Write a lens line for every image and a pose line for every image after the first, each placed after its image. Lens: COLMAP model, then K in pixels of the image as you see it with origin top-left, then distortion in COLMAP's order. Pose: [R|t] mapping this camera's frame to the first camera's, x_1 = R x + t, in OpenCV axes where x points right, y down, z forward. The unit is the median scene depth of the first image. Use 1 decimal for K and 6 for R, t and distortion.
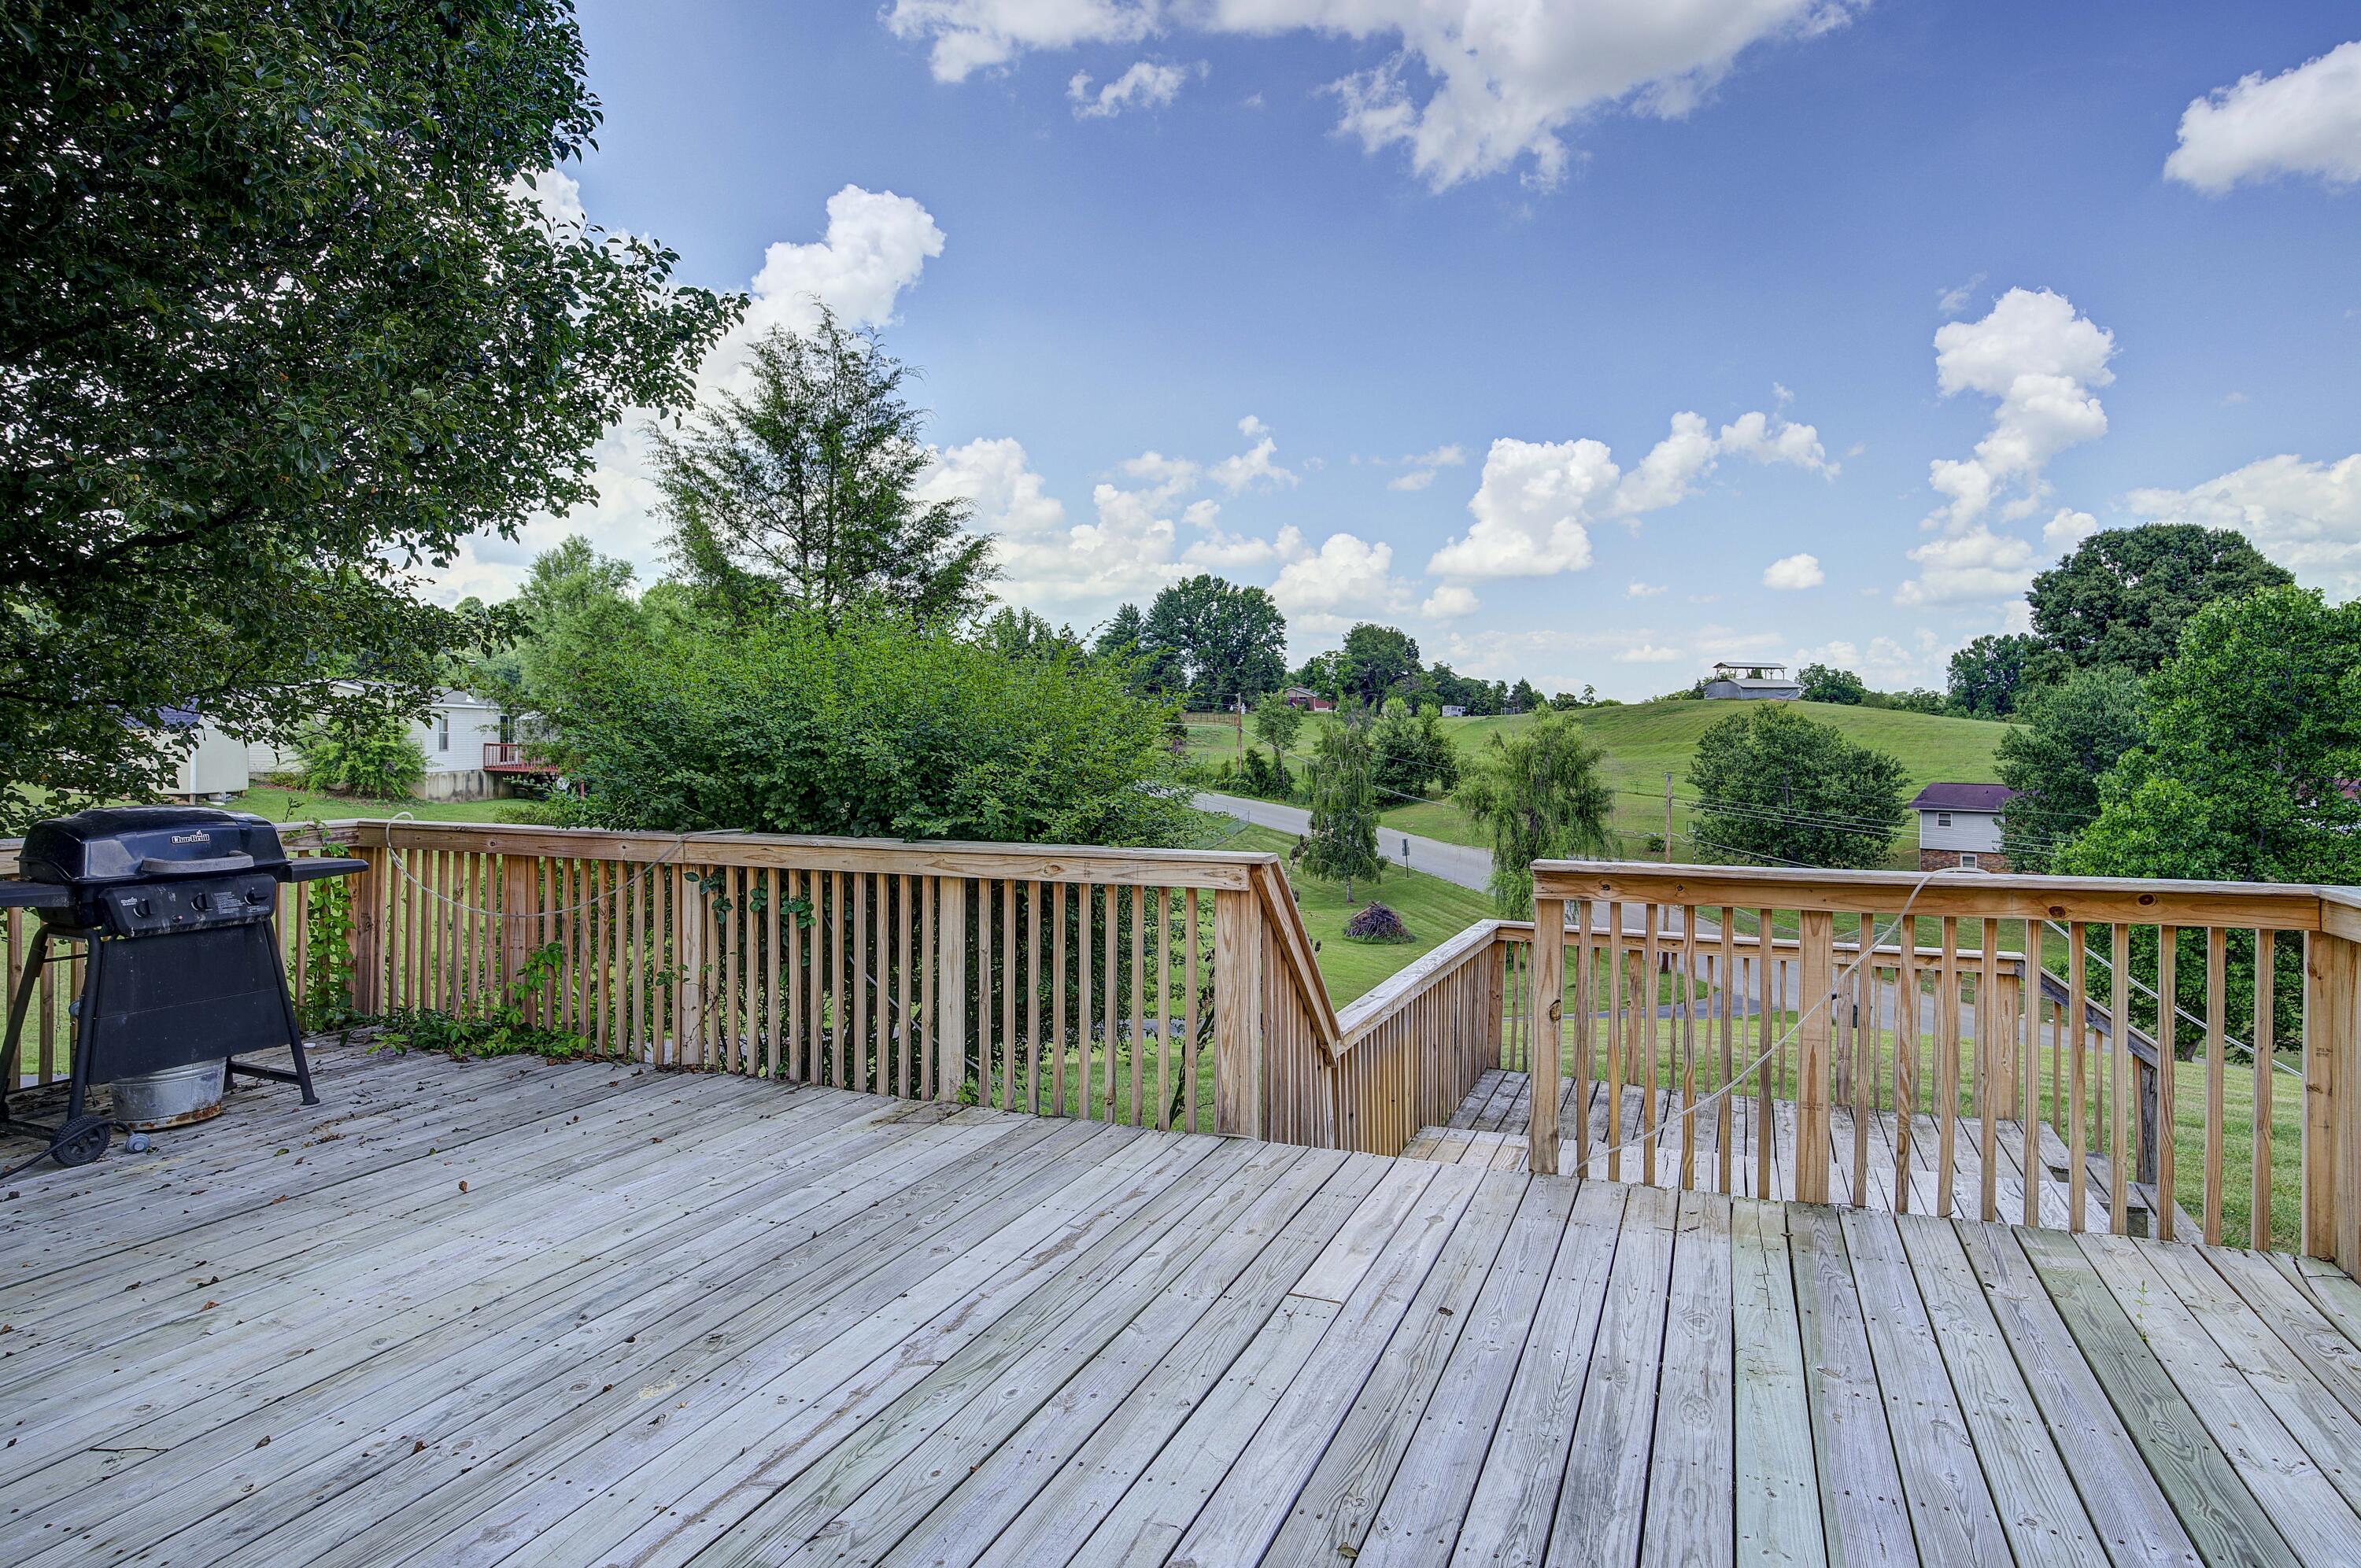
lens RADIAL K [[1376.6, 0, 1172.2], [0, 1376.6, 721.6], [0, 0, 1]] dist [-0.048164, 0.035292]
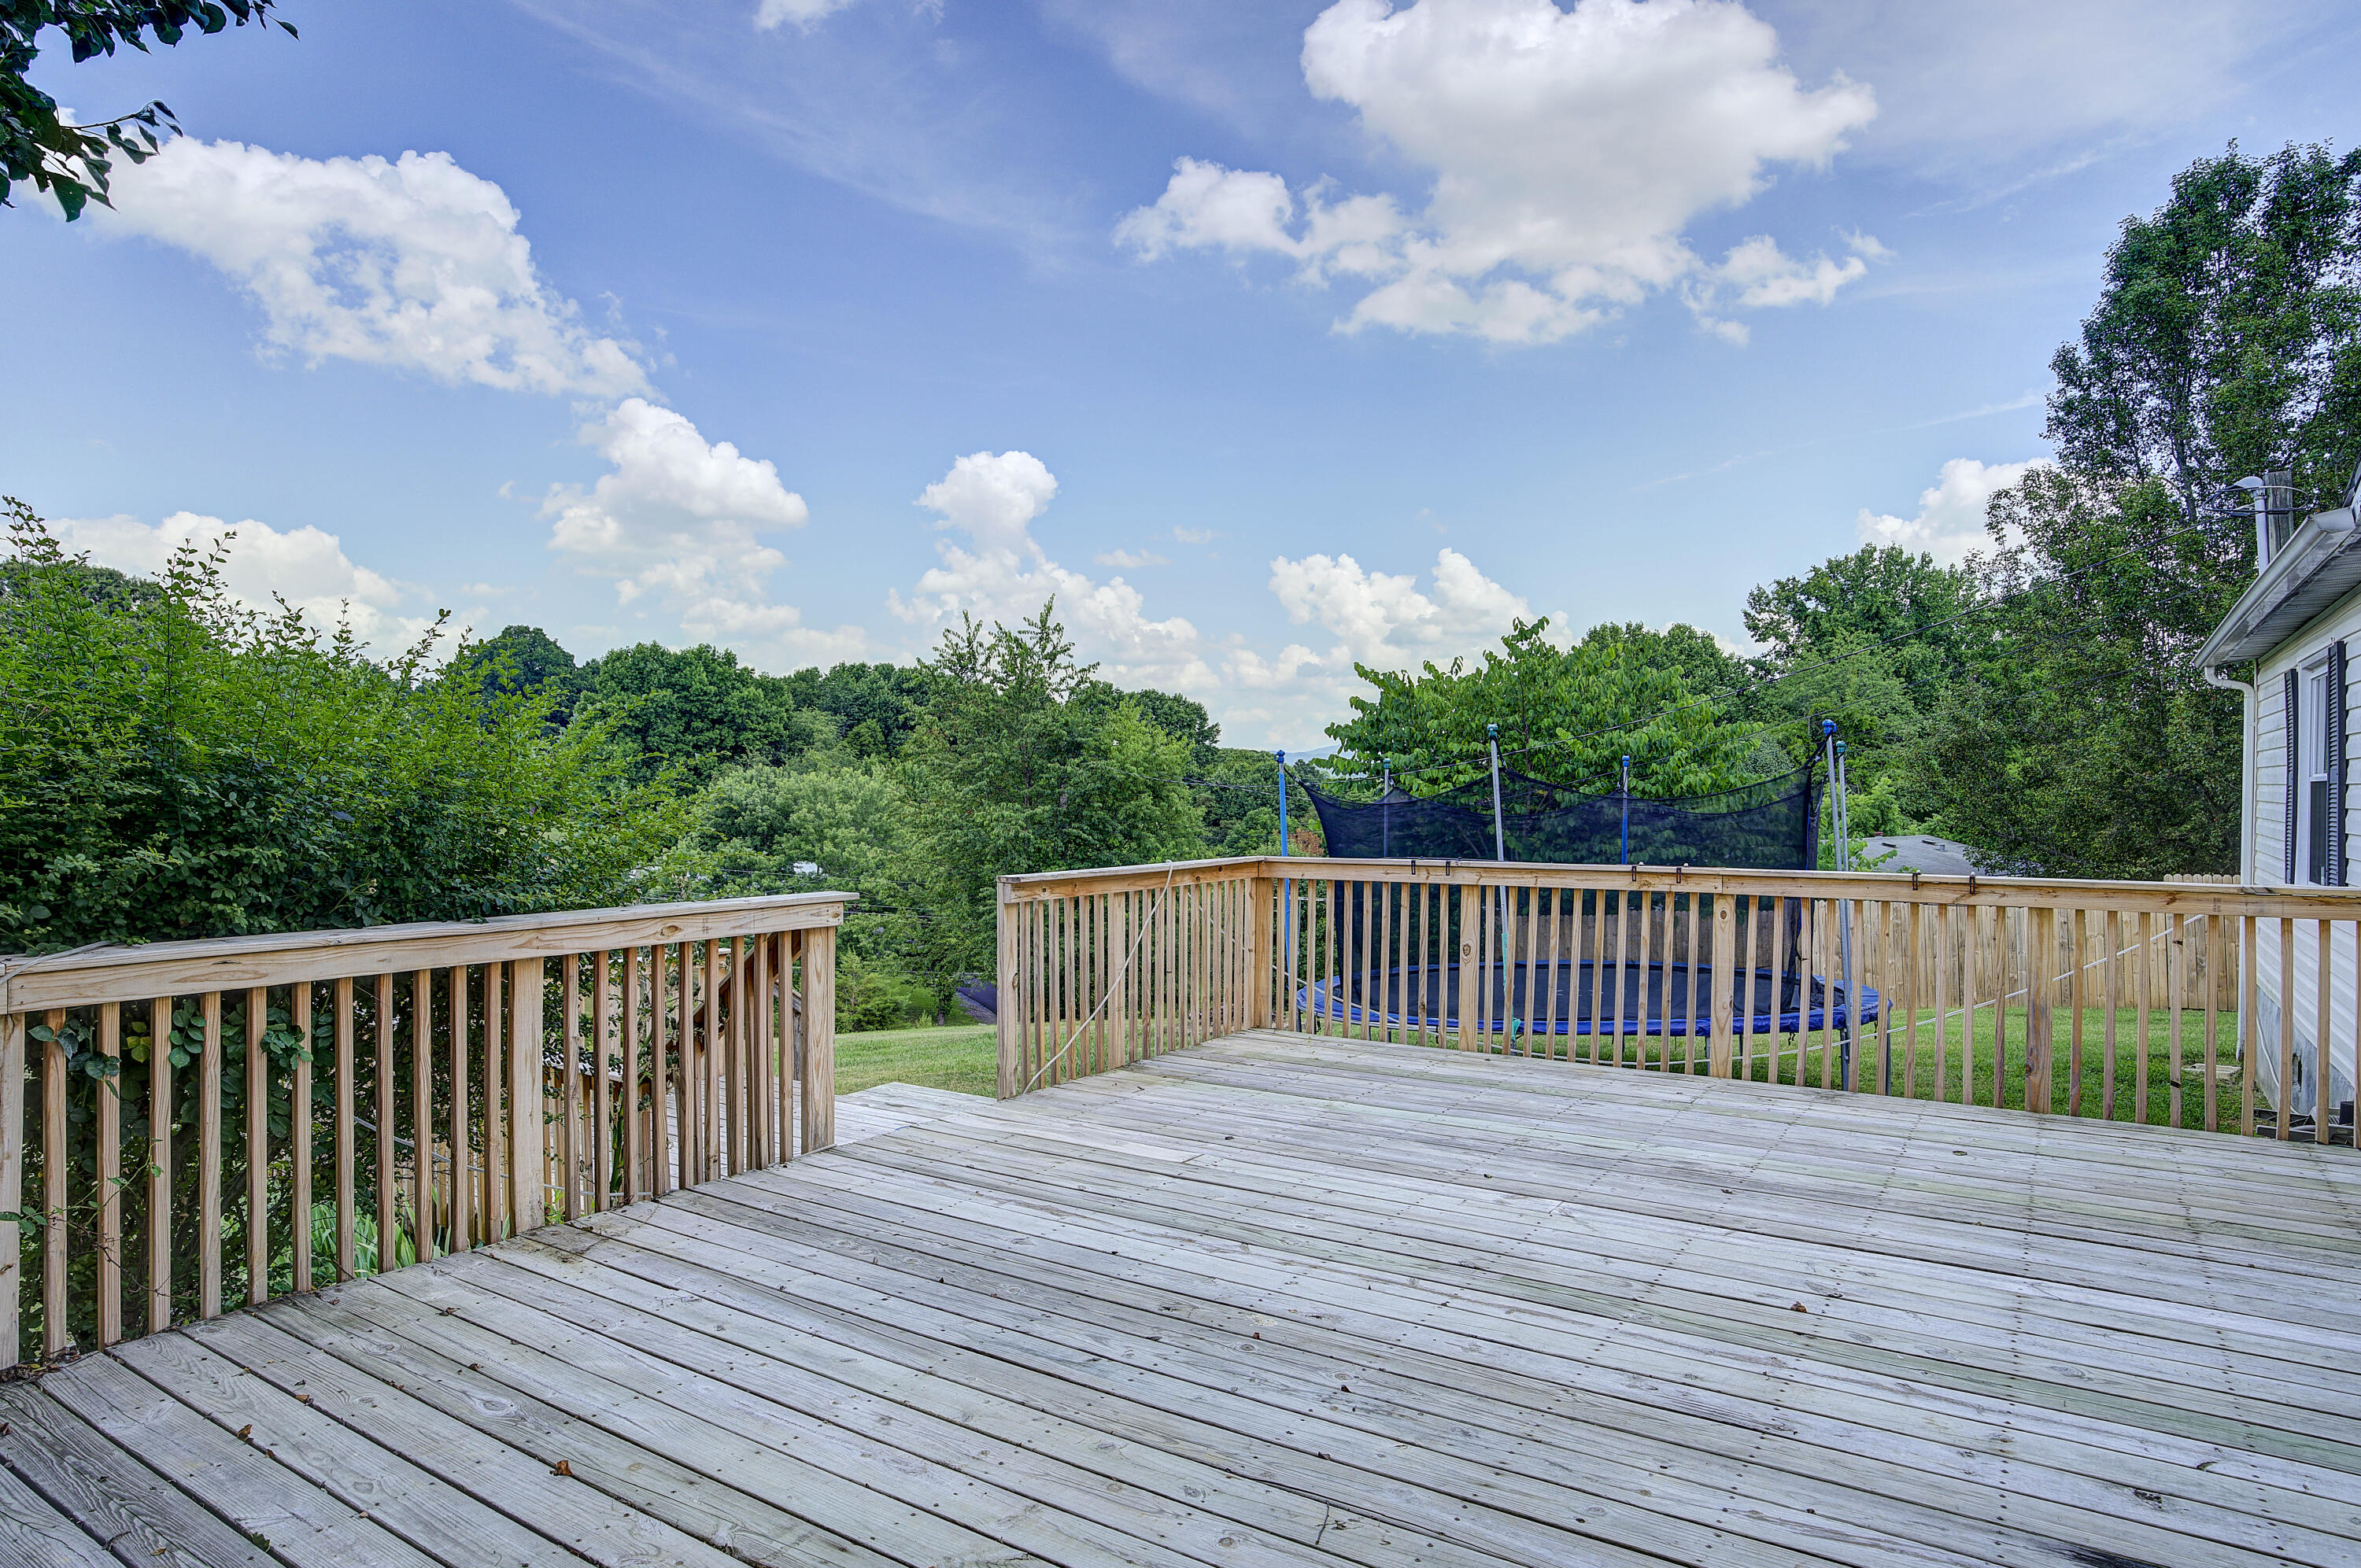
lens RADIAL K [[1336.0, 0, 1180.5], [0, 1336.0, 784.0], [0, 0, 1]] dist [-0.037366, 0.000521]
pose [[0.205424, -0.001011, 0.978673, -0.070289], [-0.009304, 0.999952, 0.002986, 0.000133], [-0.978629, -0.009719, 0.205404, 0.037156]]
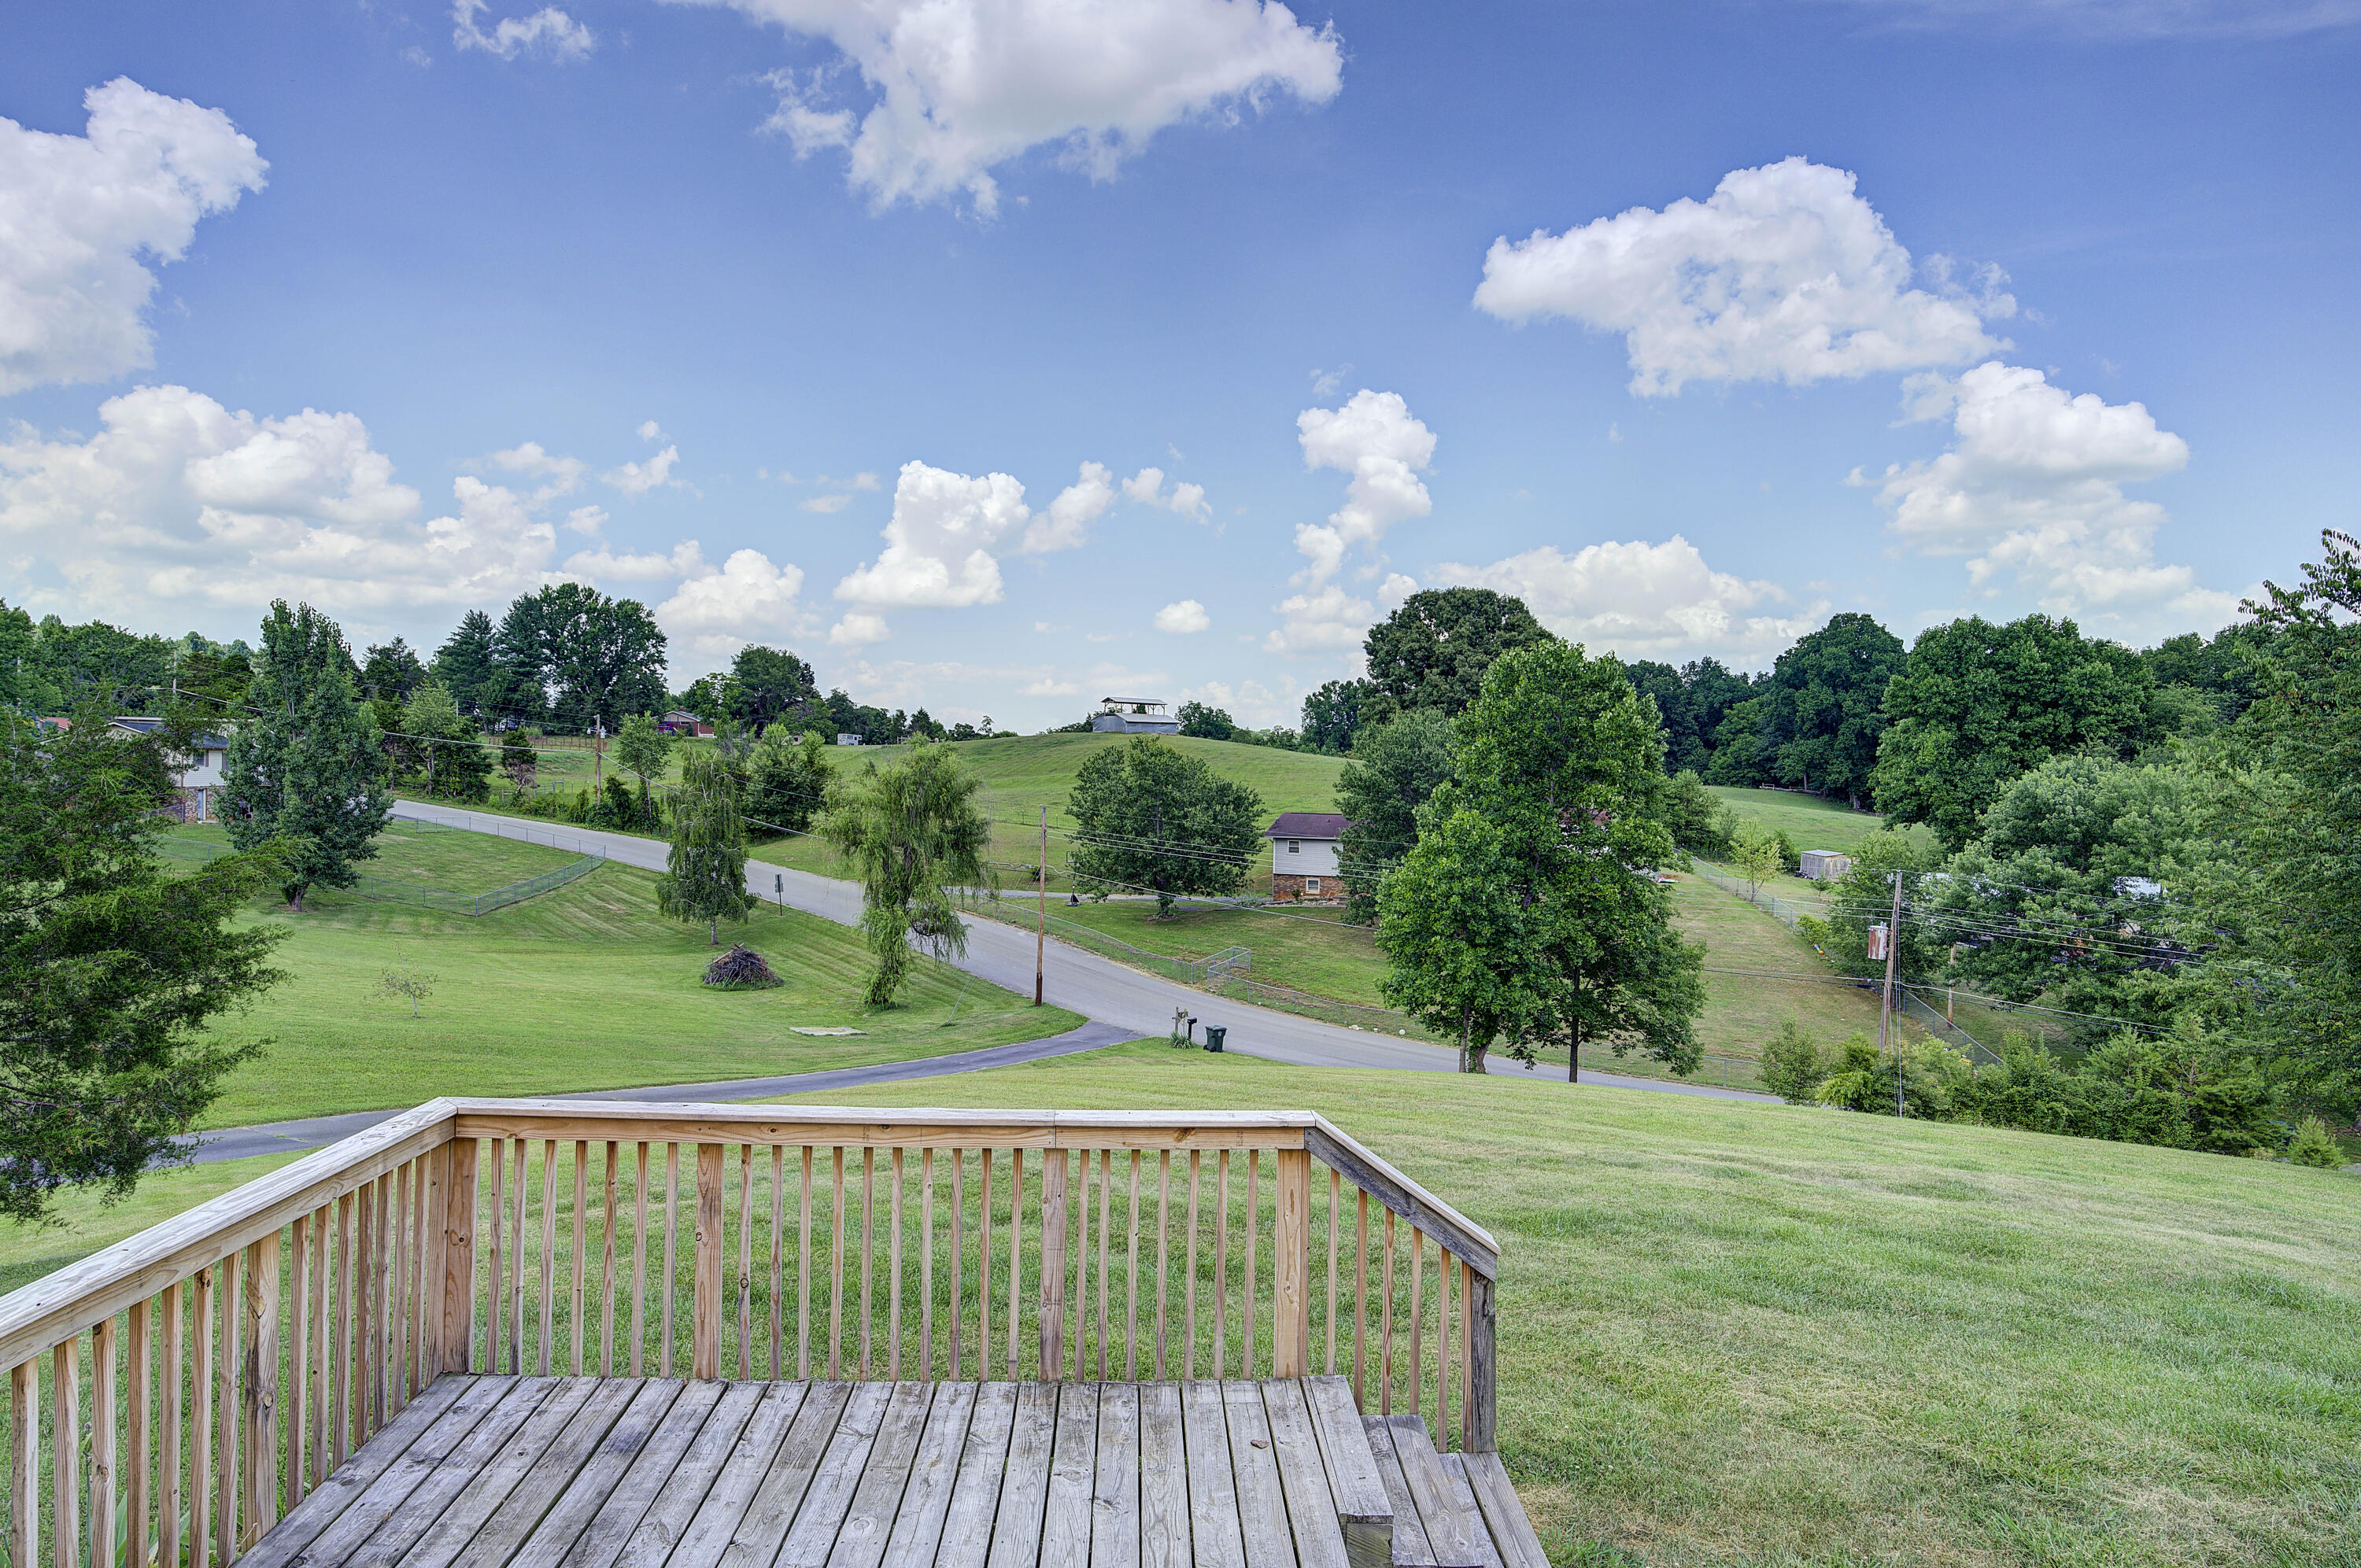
lens RADIAL K [[1336.0, 0, 1180.5], [0, 1336.0, 784.0], [0, 0, 1]] dist [-0.037366, 0.000521]
pose [[0.912679, 0.004995, 0.408646, 0.042905], [-0.014756, 0.999676, 0.020737, 0.000983], [-0.408410, -0.024956, 0.912458, 0.056658]]
